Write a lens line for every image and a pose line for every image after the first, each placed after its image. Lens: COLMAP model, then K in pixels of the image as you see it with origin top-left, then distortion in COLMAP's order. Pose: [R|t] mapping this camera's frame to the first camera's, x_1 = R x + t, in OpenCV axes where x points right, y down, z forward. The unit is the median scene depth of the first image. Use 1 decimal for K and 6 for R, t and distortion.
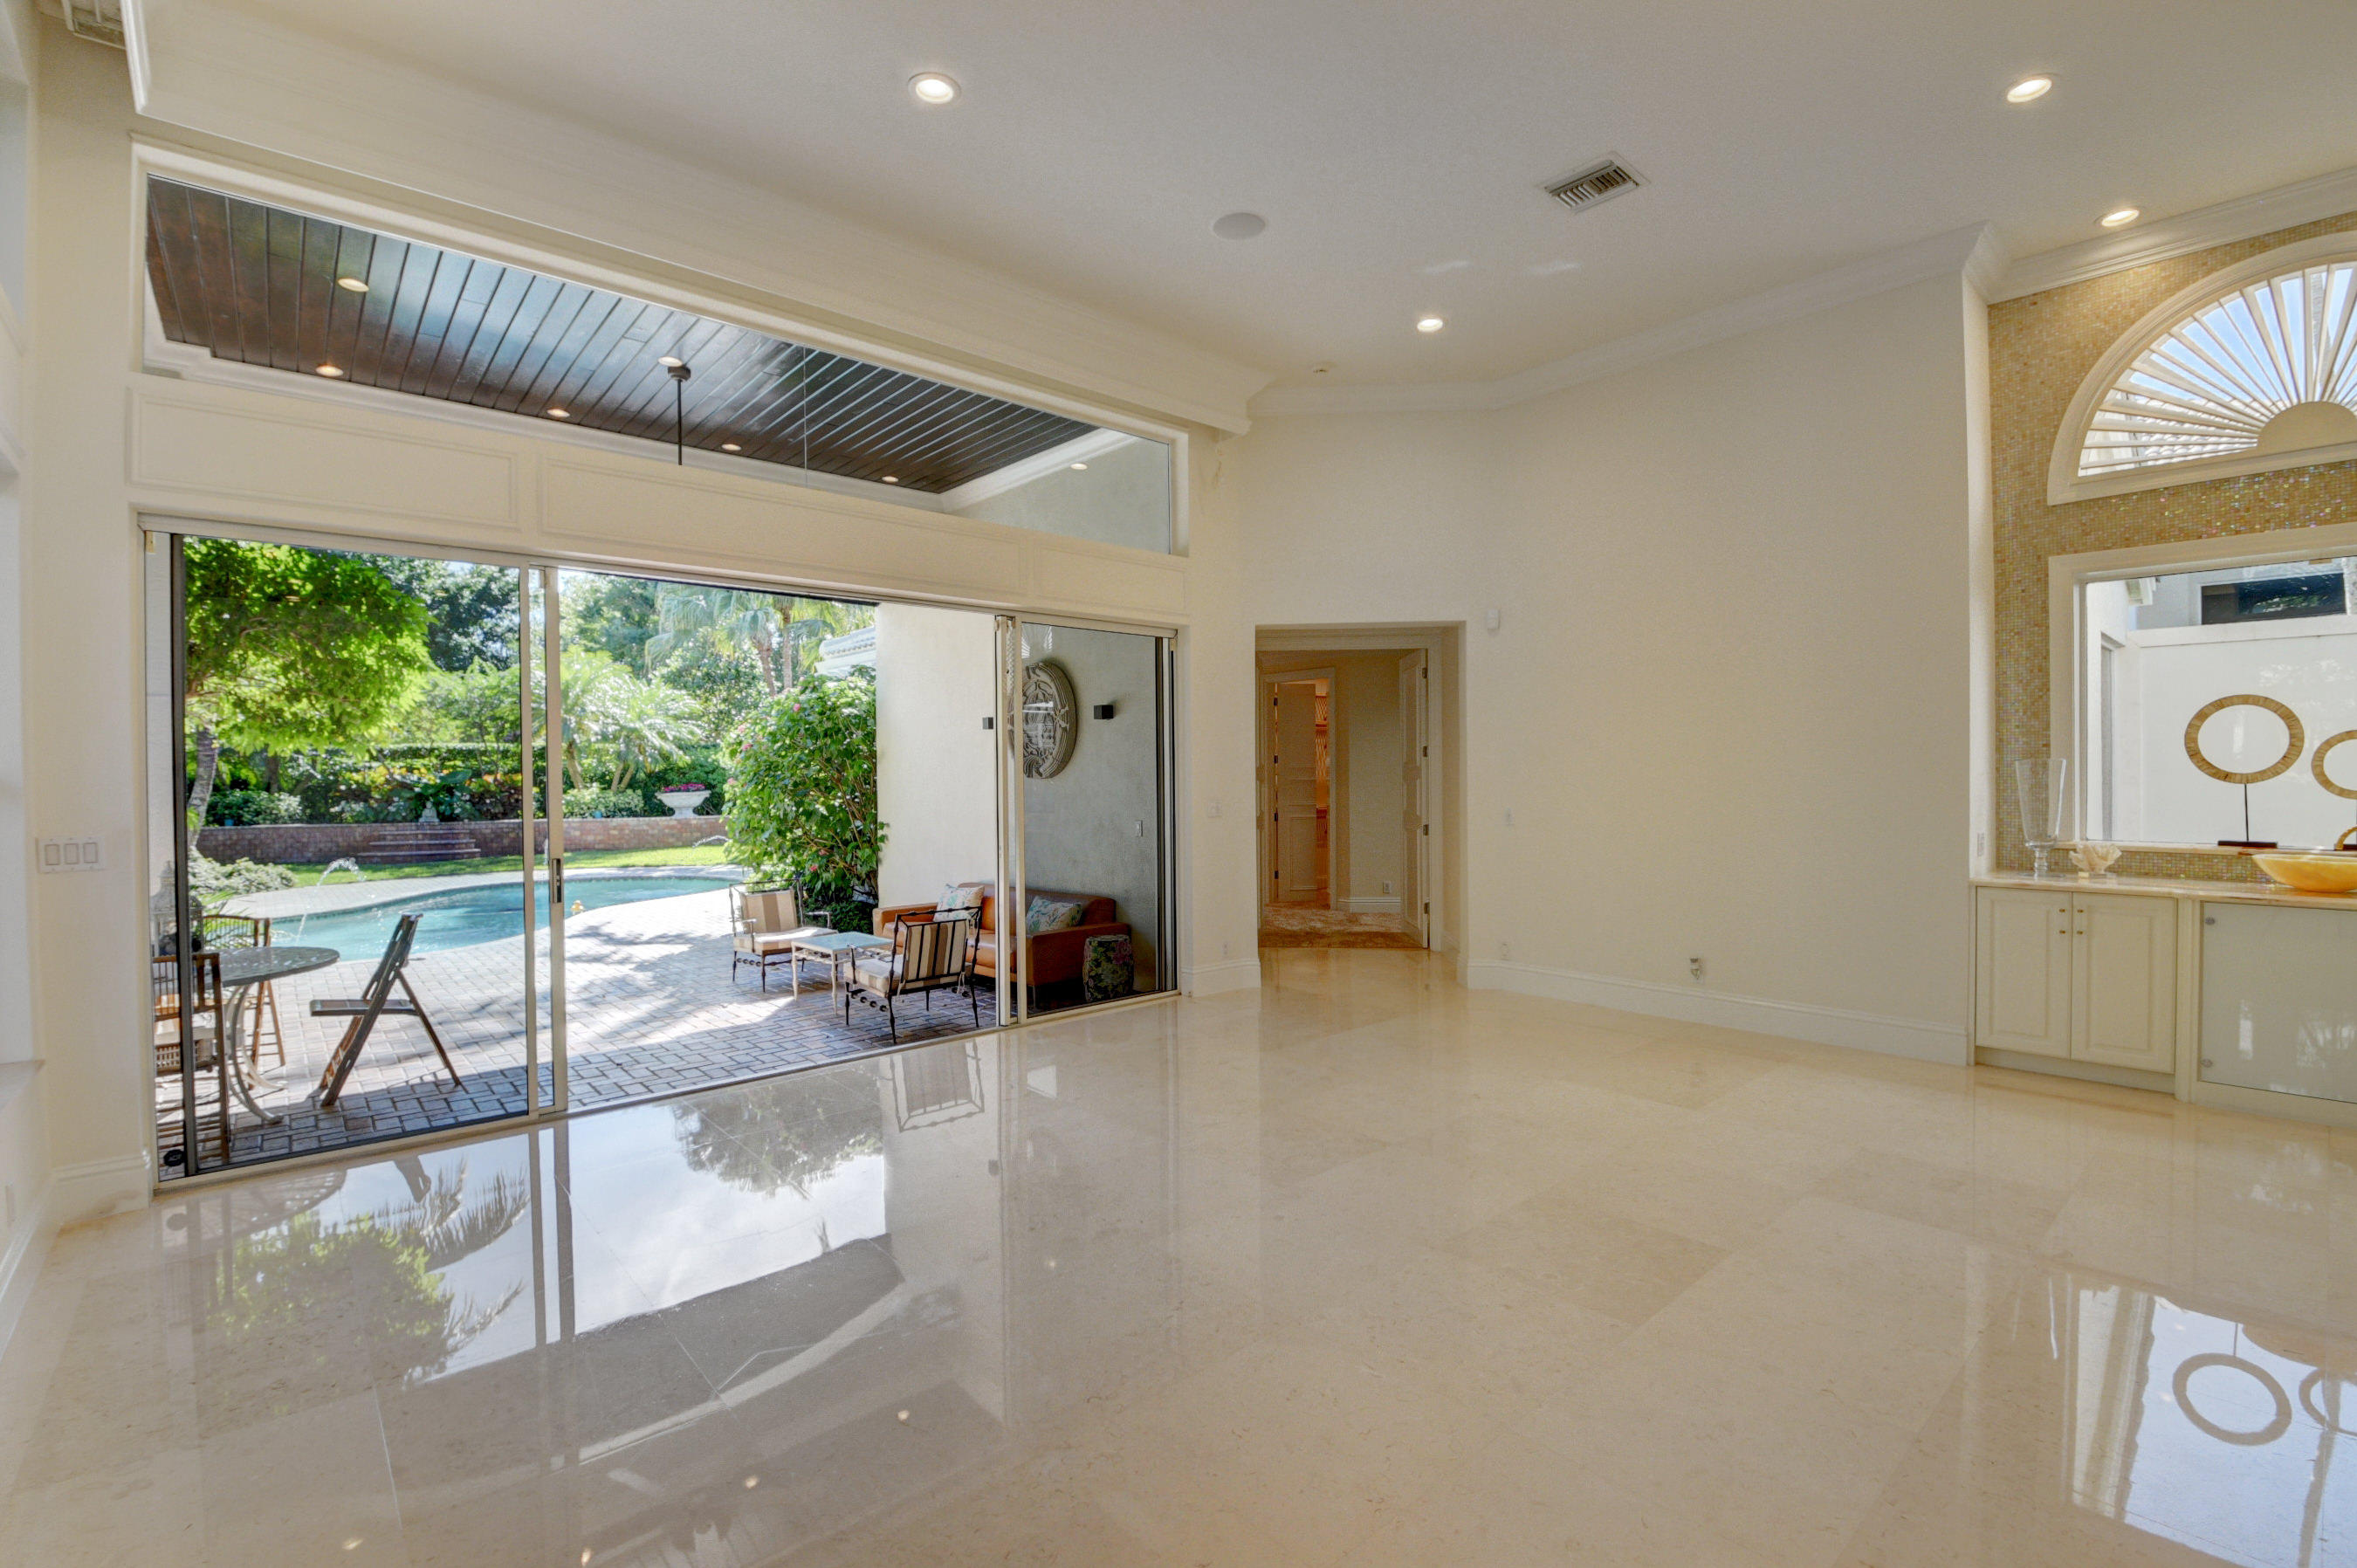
lens RADIAL K [[1035.8, 0, 1179.1], [0, 1035.8, 784.0], [0, 0, 1]] dist [0.002940, -0.017376]
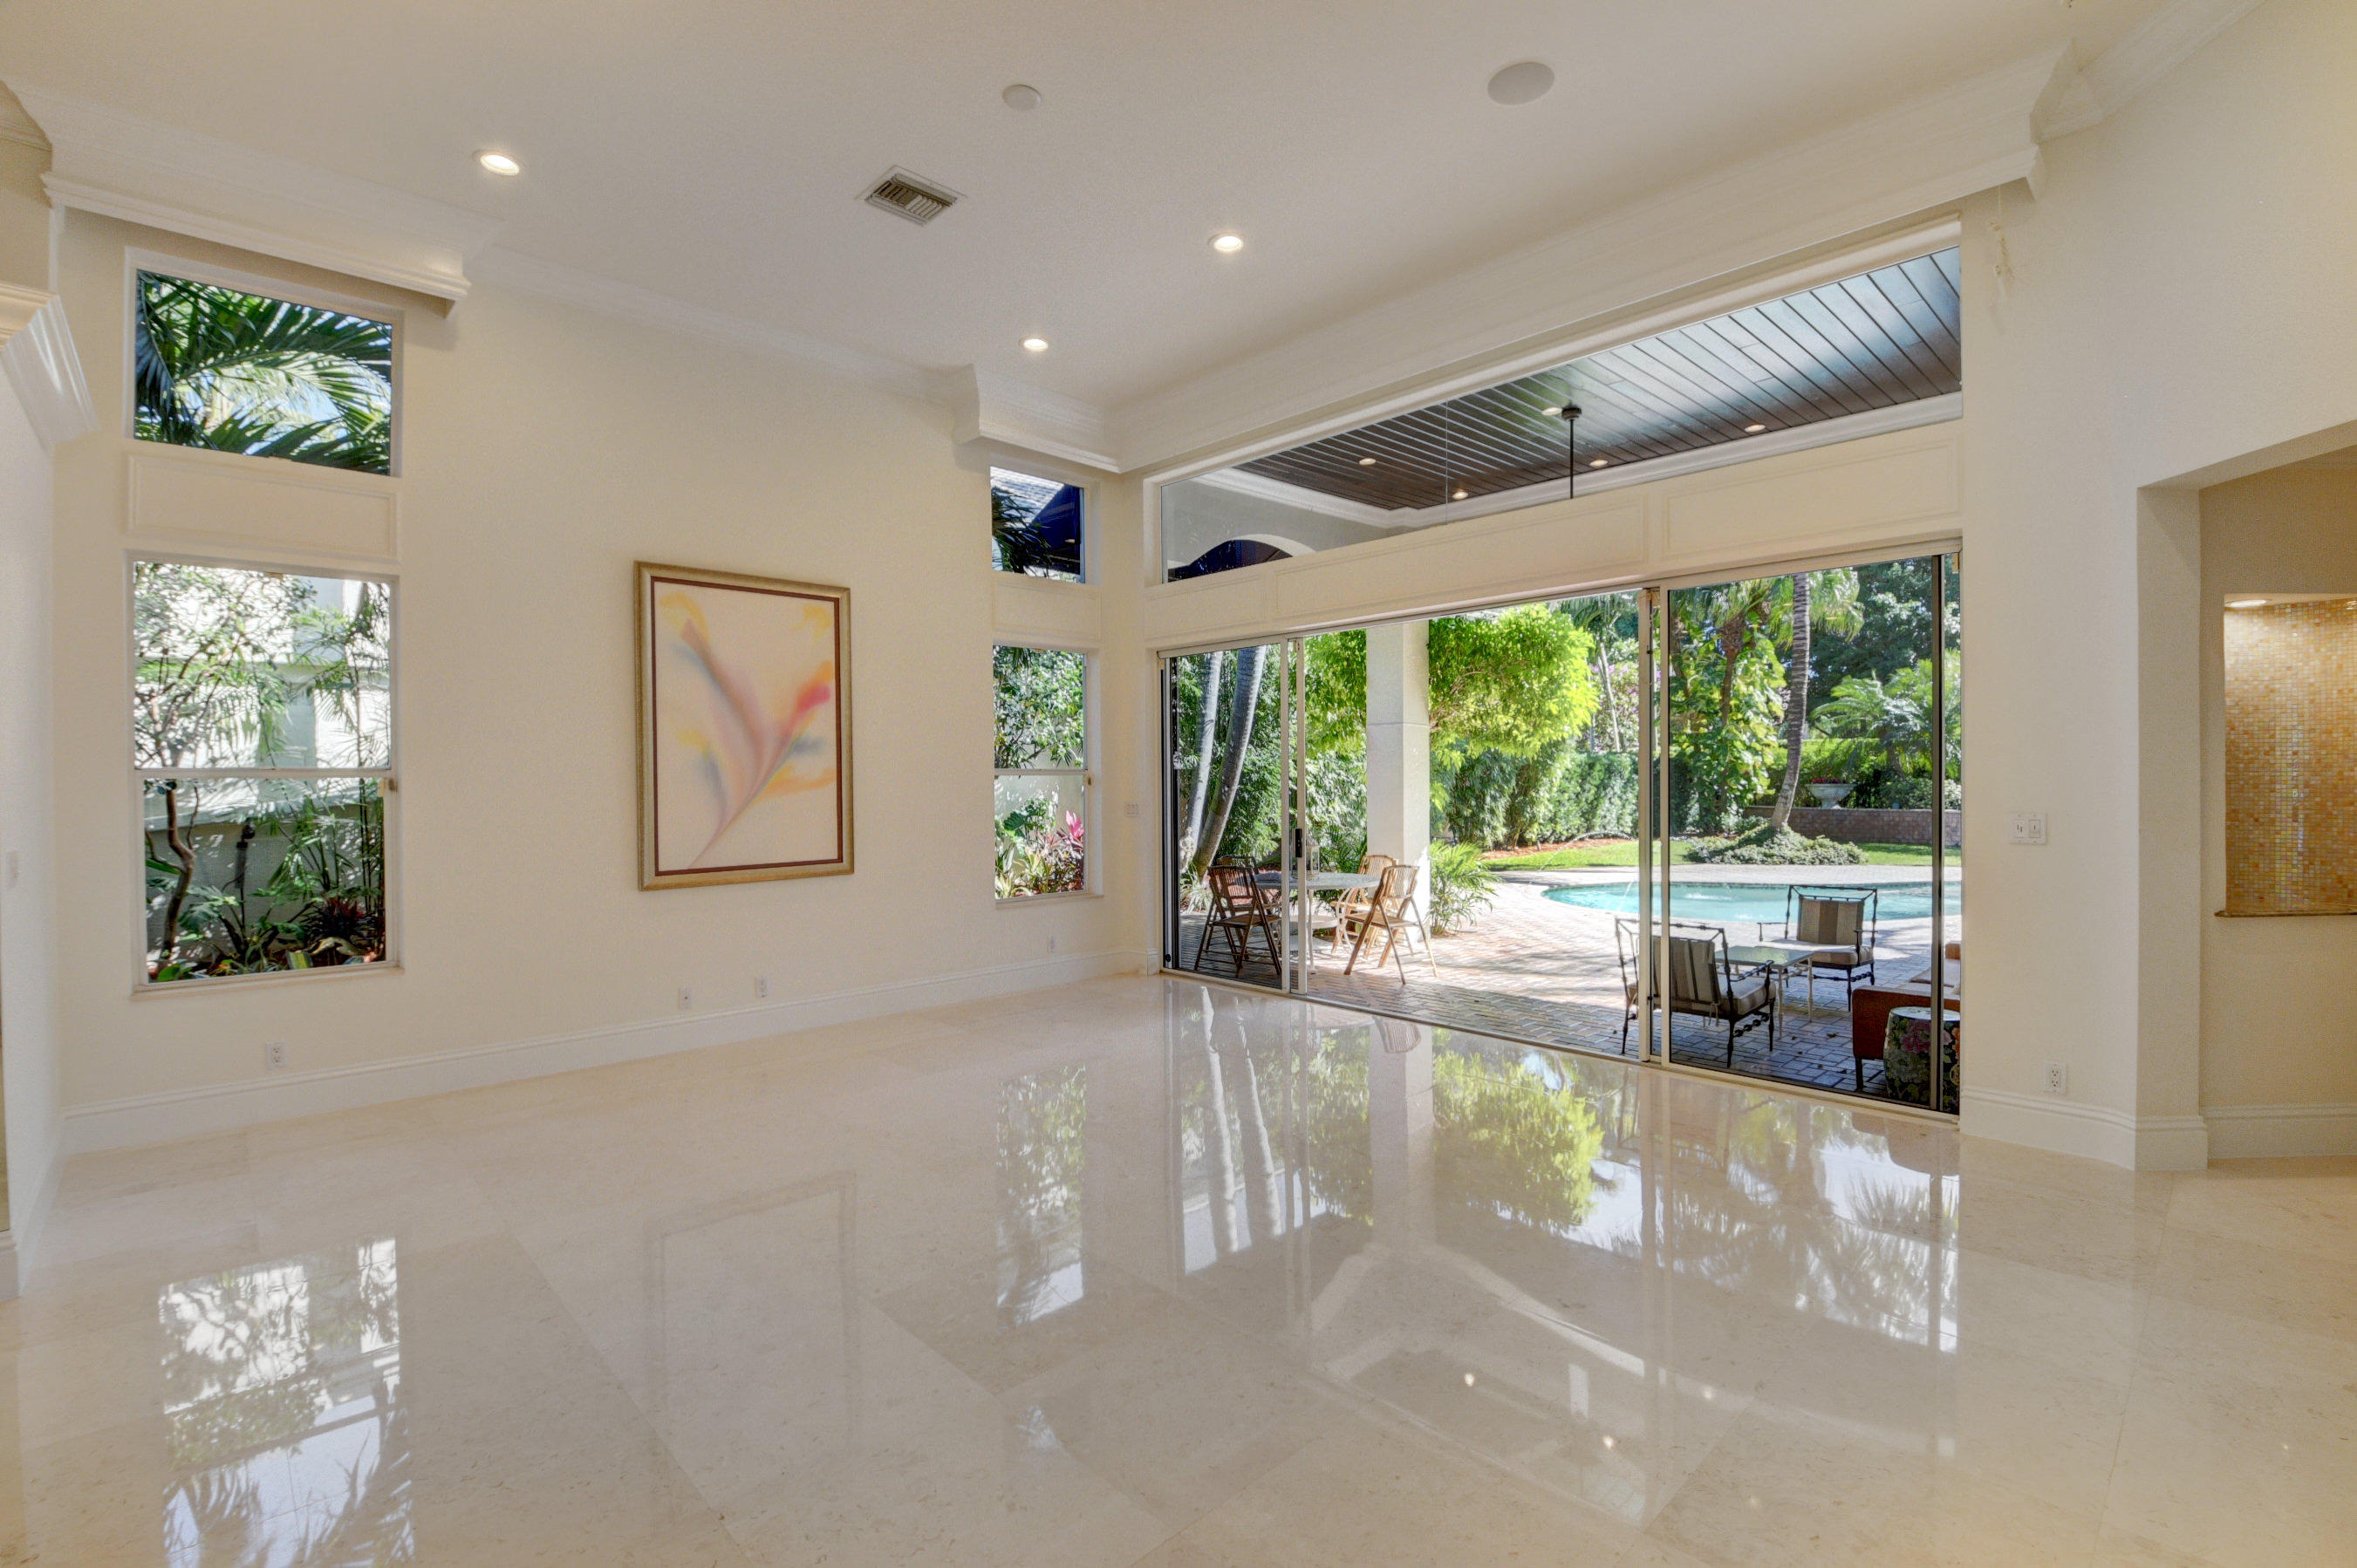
lens RADIAL K [[1035.6, 0, 1172.8], [0, 1035.6, 783.1], [0, 0, 1]] dist [0.002940, -0.017376]
pose [[0.031267, 0.013535, -0.999419, 0.187703], [-0.000261, 0.999908, 0.013534, -0.003102], [0.999511, -0.000162, 0.031267, 0.157599]]
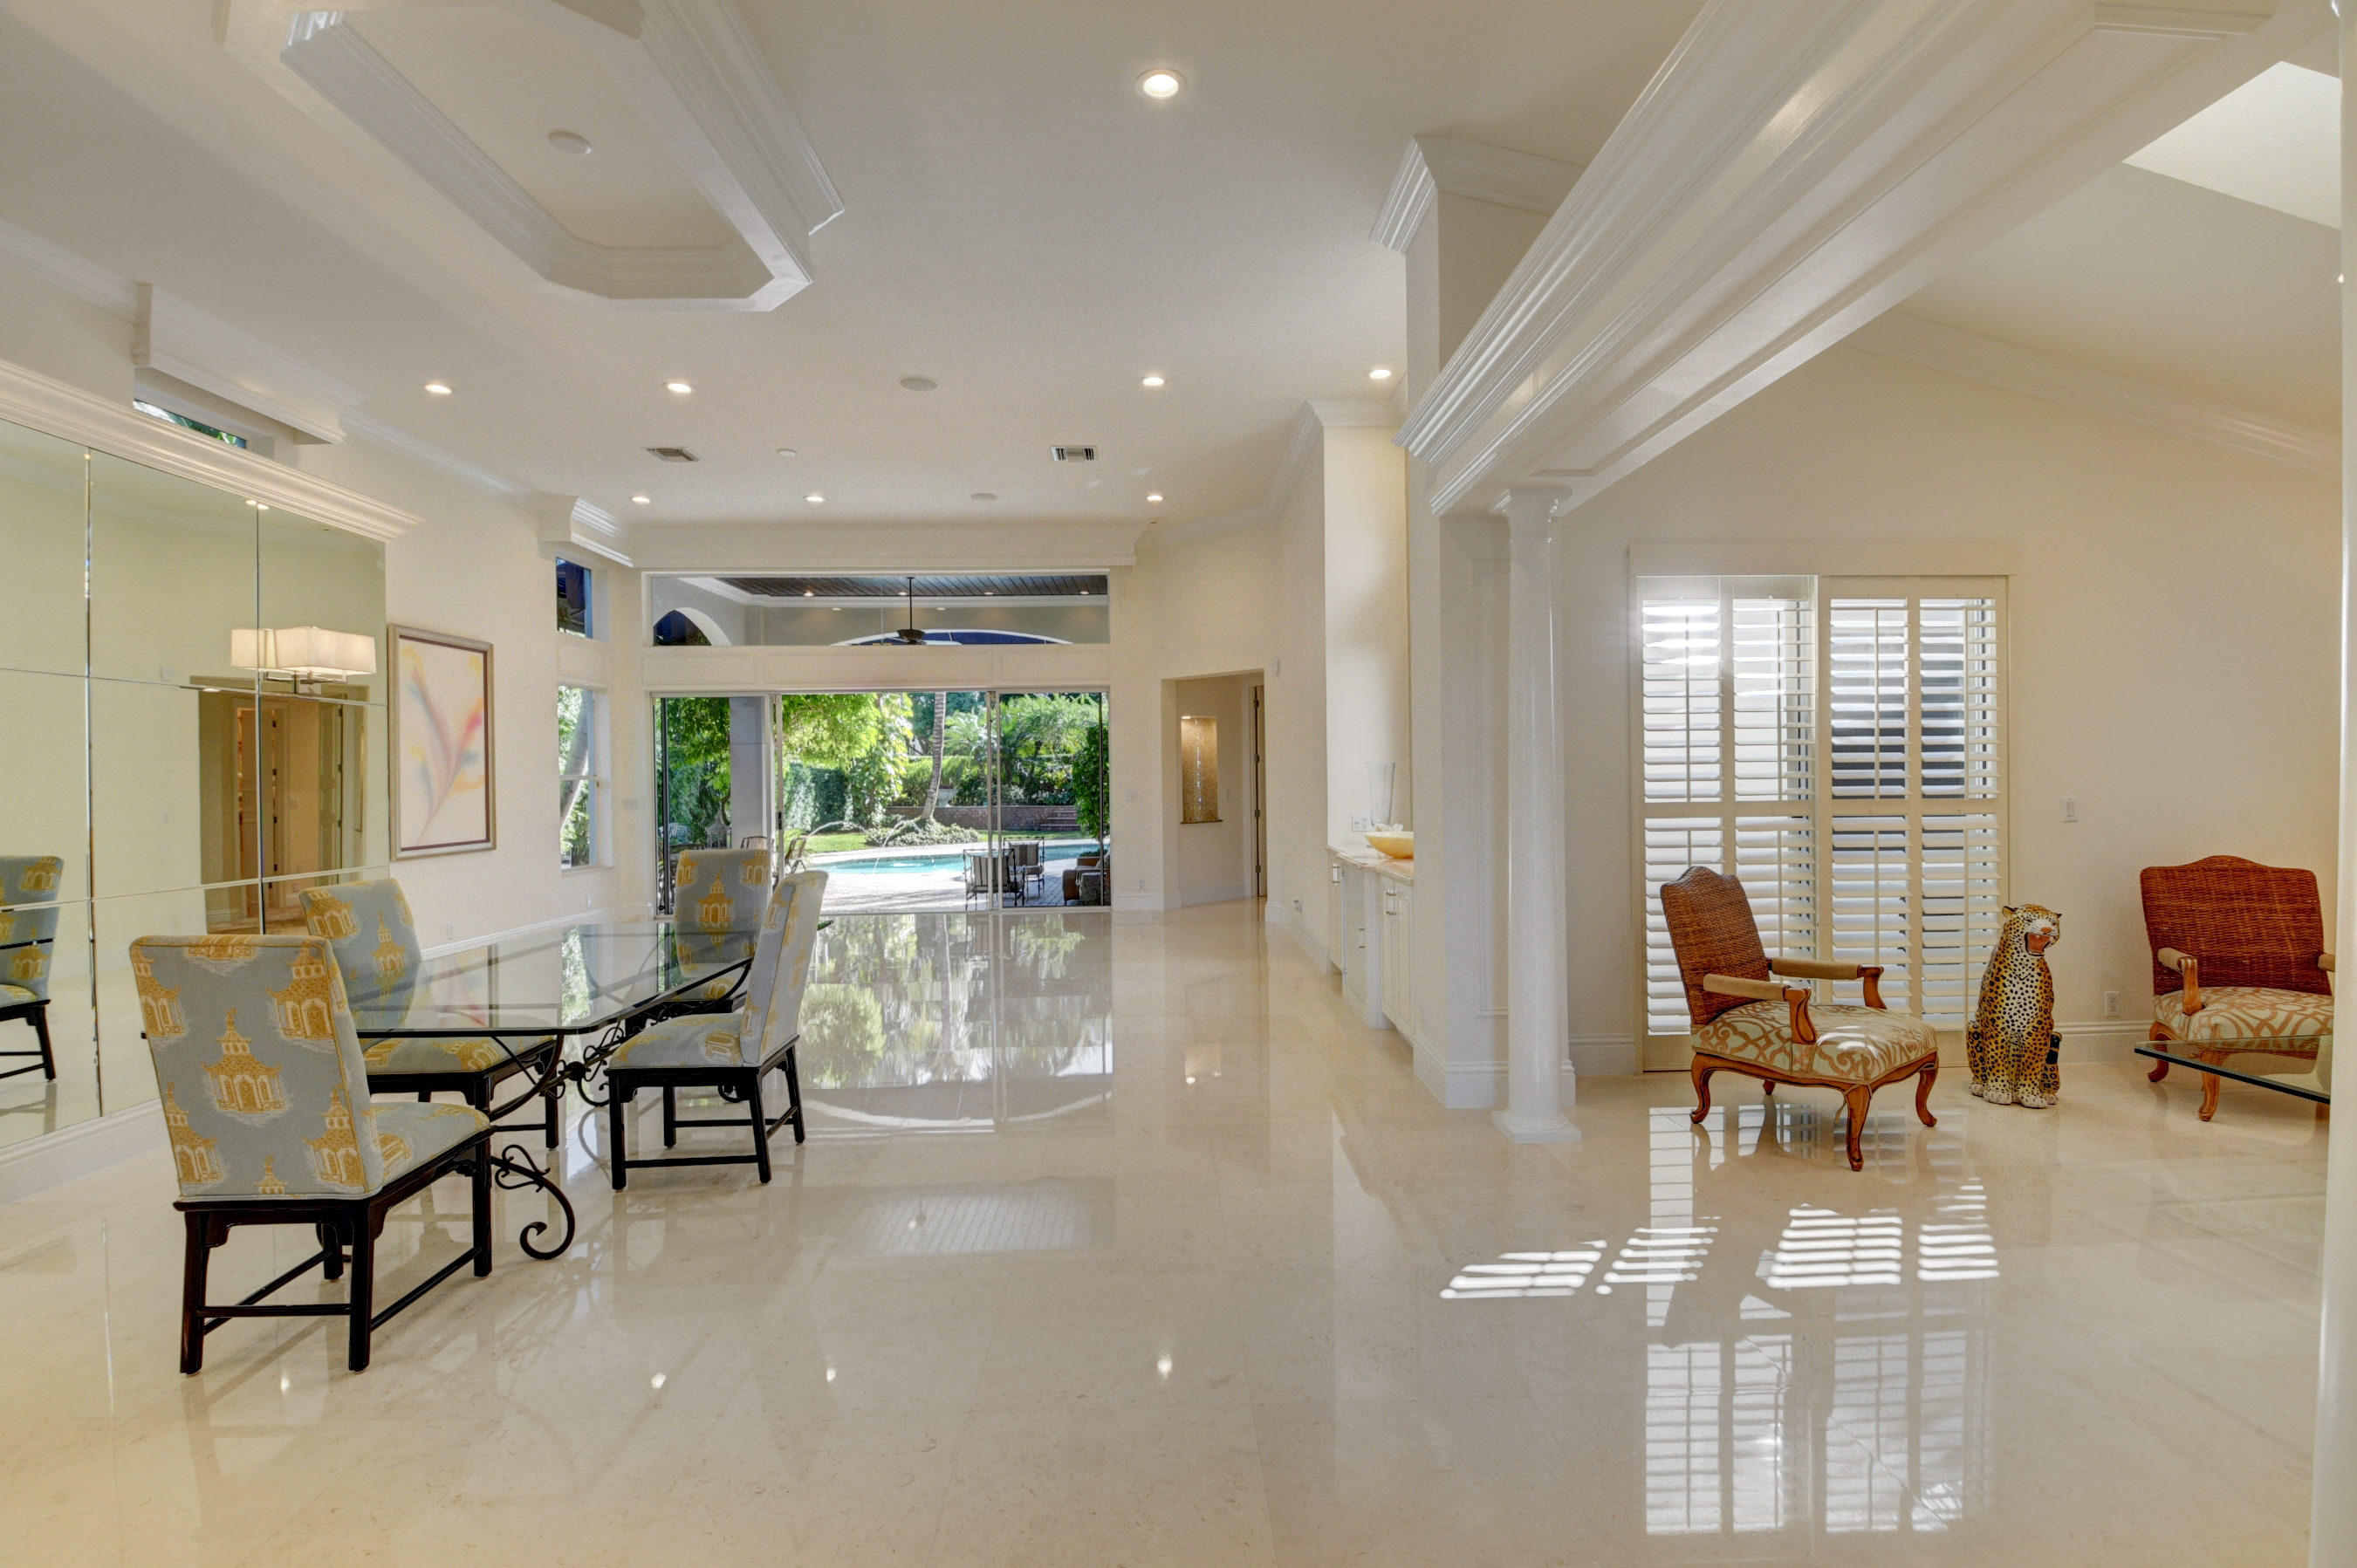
lens RADIAL K [[1035.7, 0, 1182.7], [0, 1035.7, 778.6], [0, 0, 1]] dist [0.002940, -0.017376]
pose [[0.767801, -0.002513, -0.640684, 0.355654], [0.002984, 0.999995, -0.000346, -0.000660], [0.640682, -0.001646, 0.767805, -0.059367]]
